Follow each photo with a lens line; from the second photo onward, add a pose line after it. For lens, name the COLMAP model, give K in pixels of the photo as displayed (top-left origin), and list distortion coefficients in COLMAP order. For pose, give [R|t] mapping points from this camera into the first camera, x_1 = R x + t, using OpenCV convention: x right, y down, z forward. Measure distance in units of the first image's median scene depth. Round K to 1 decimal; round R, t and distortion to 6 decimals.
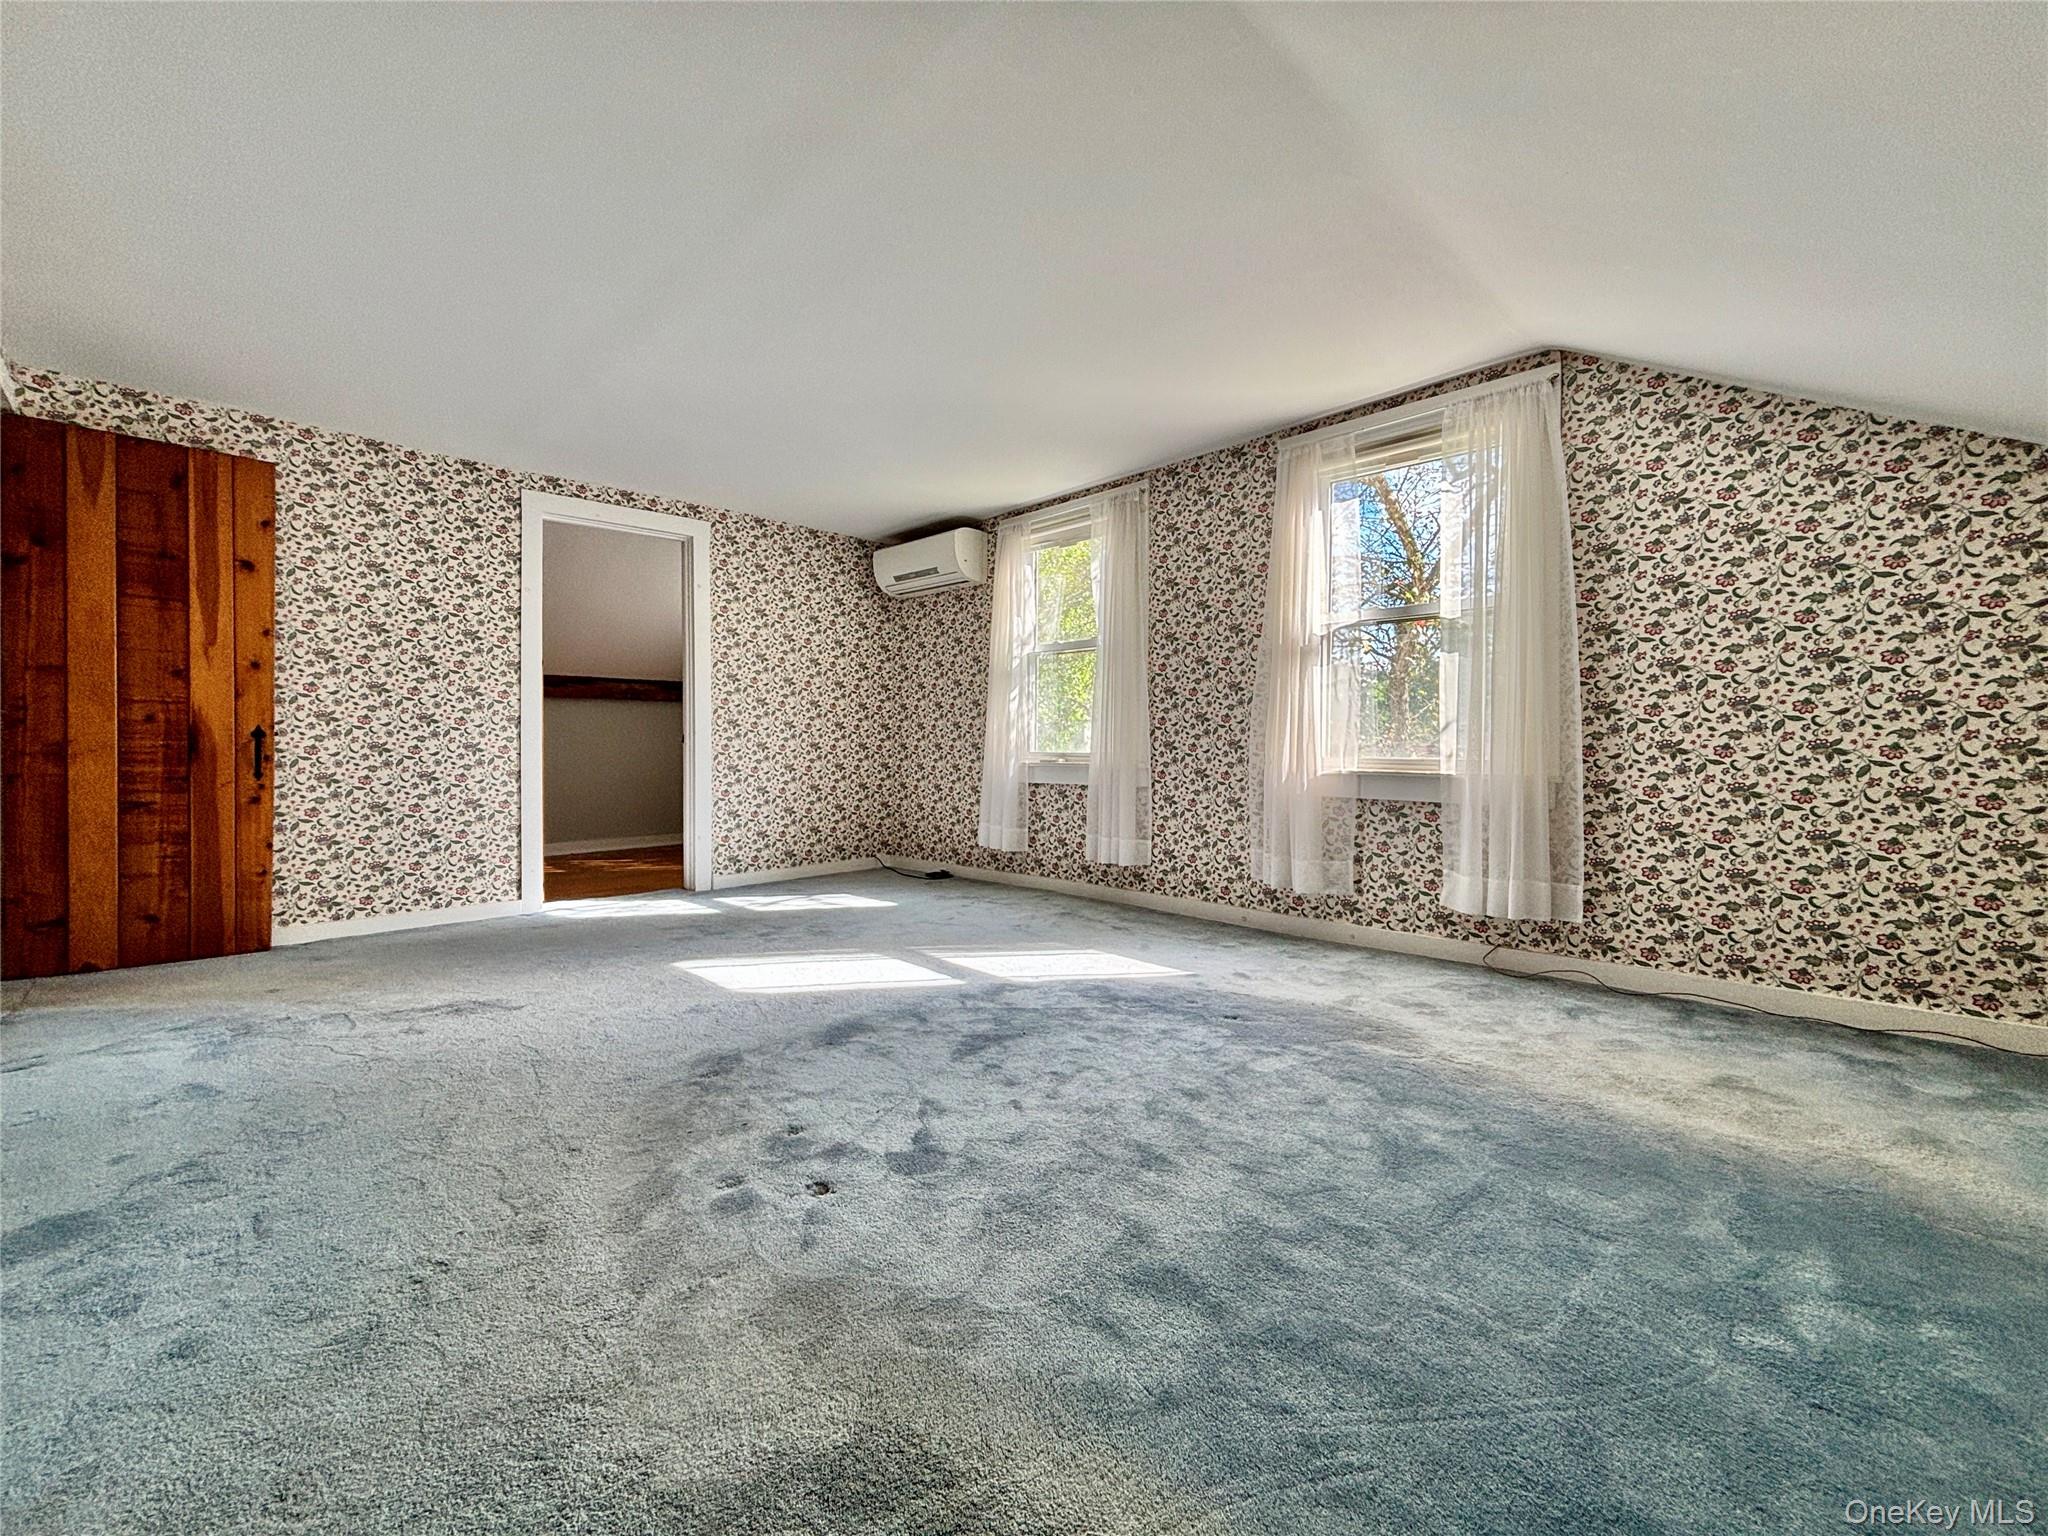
lens RADIAL K [[895.3, 0, 1025.0], [0, 895.3, 757.5], [0, 0, 1]] dist [-0.011418, 0.008736]
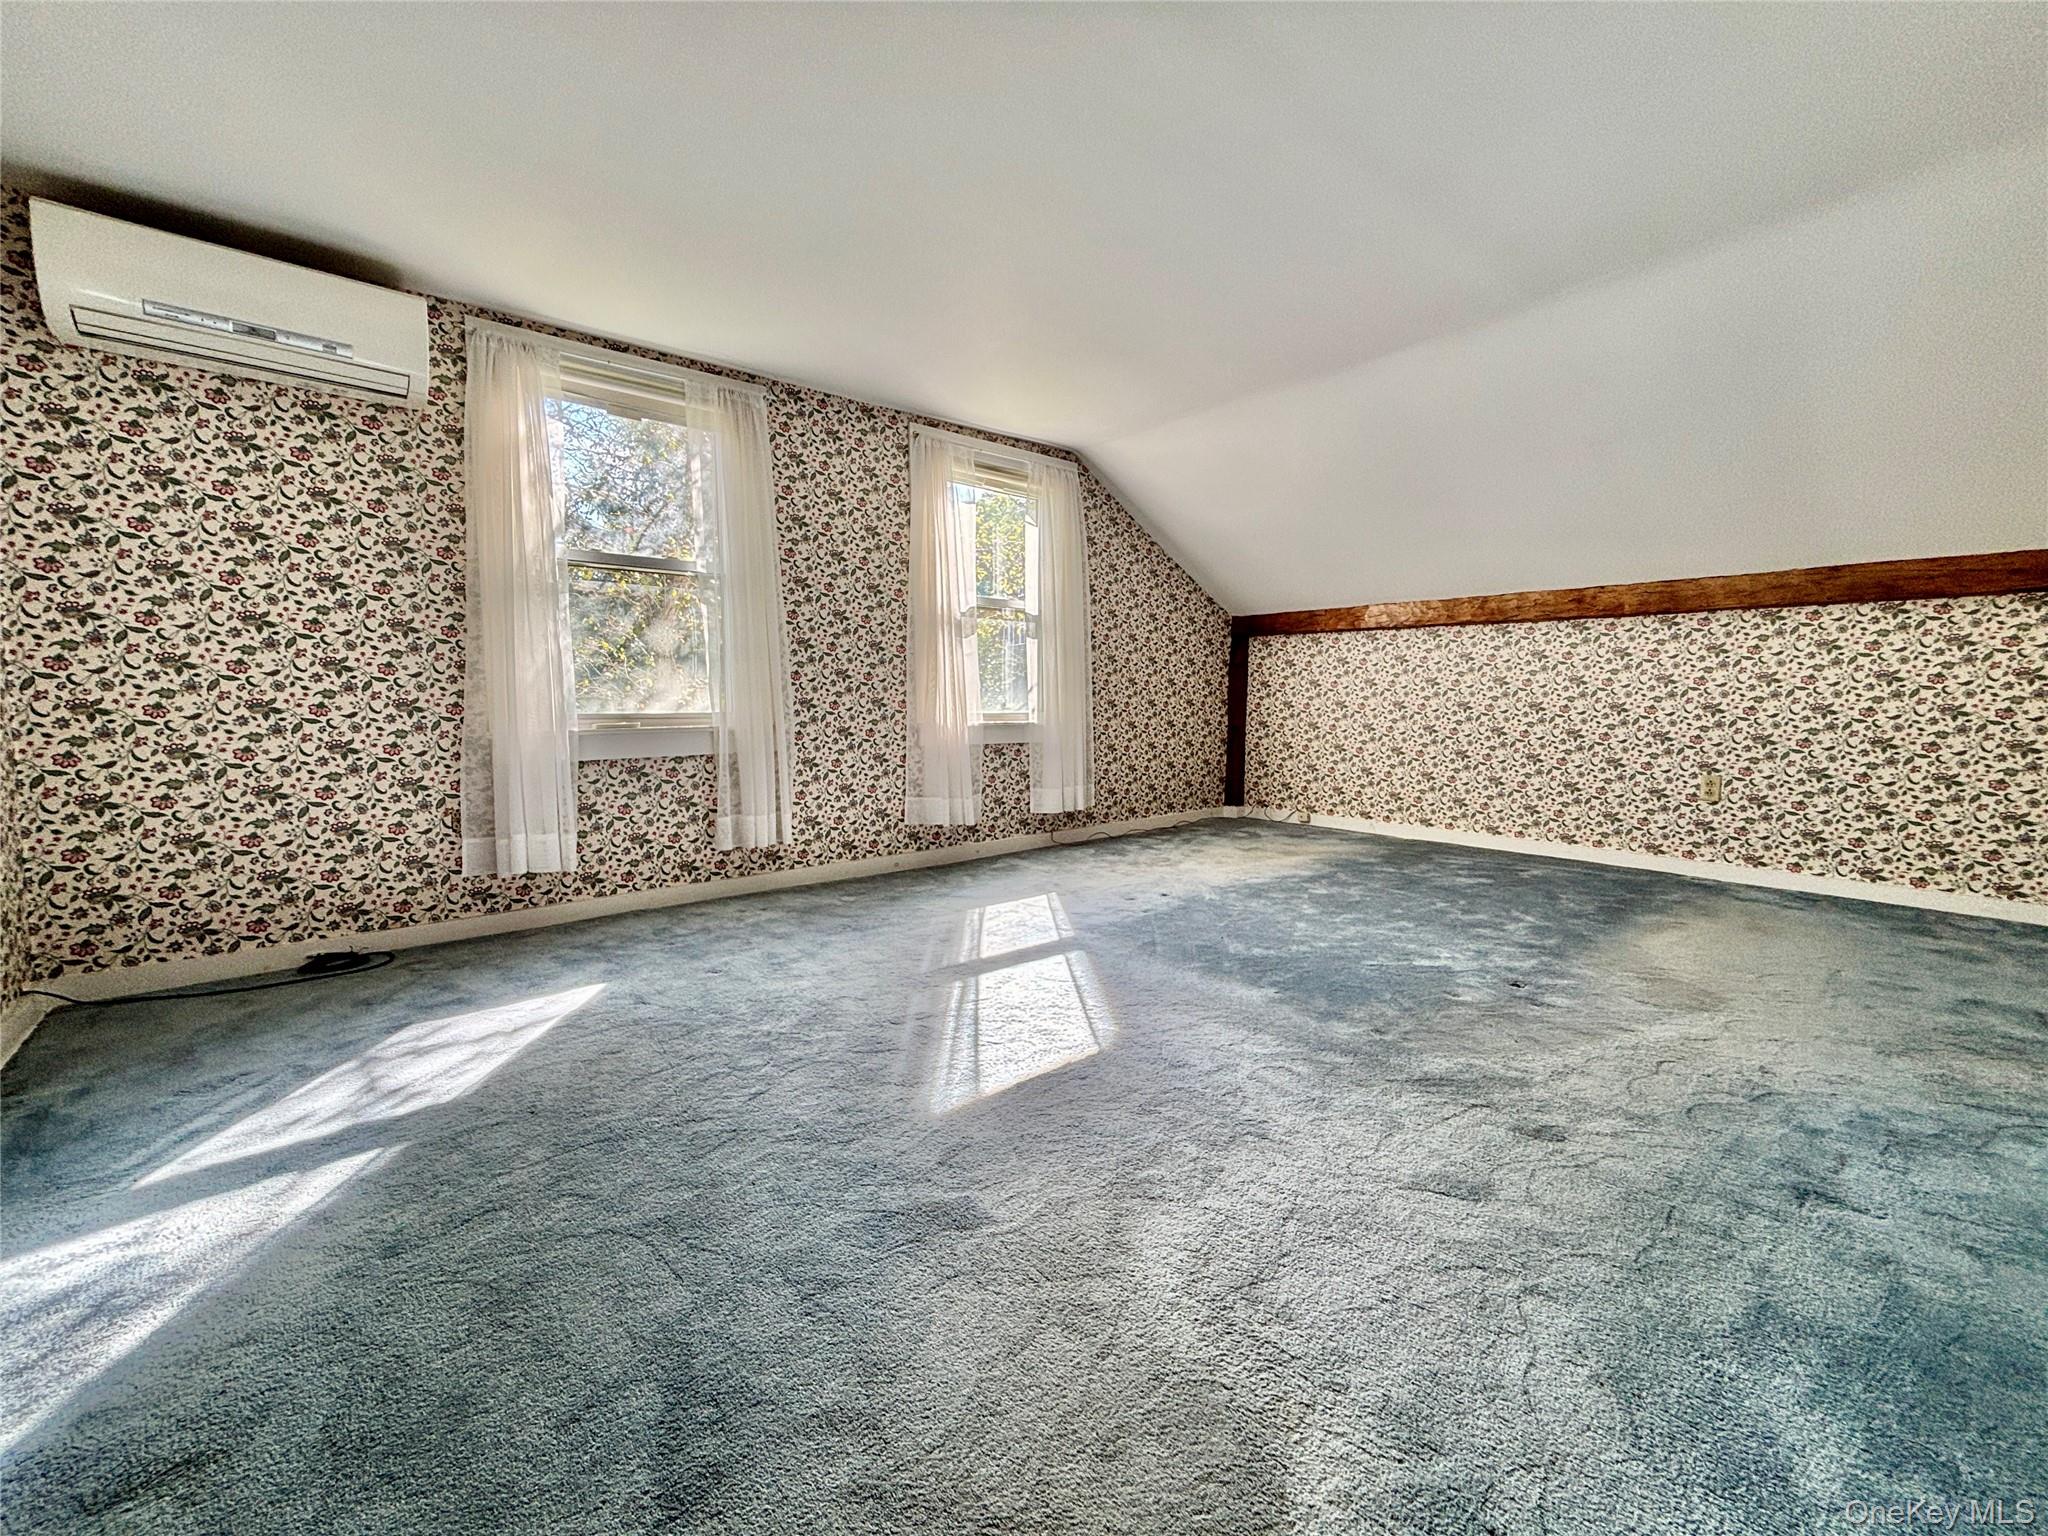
lens RADIAL K [[829.0, 0, 1024.9], [0, 829.0, 762.5], [0, 0, 1]] dist [-0.001444, -0.000120]
pose [[0.045498, -0.073501, 0.996257, -0.729040], [0.017555, 0.997194, 0.072769, -0.011497], [-0.998810, 0.014178, 0.046661, 0.800670]]
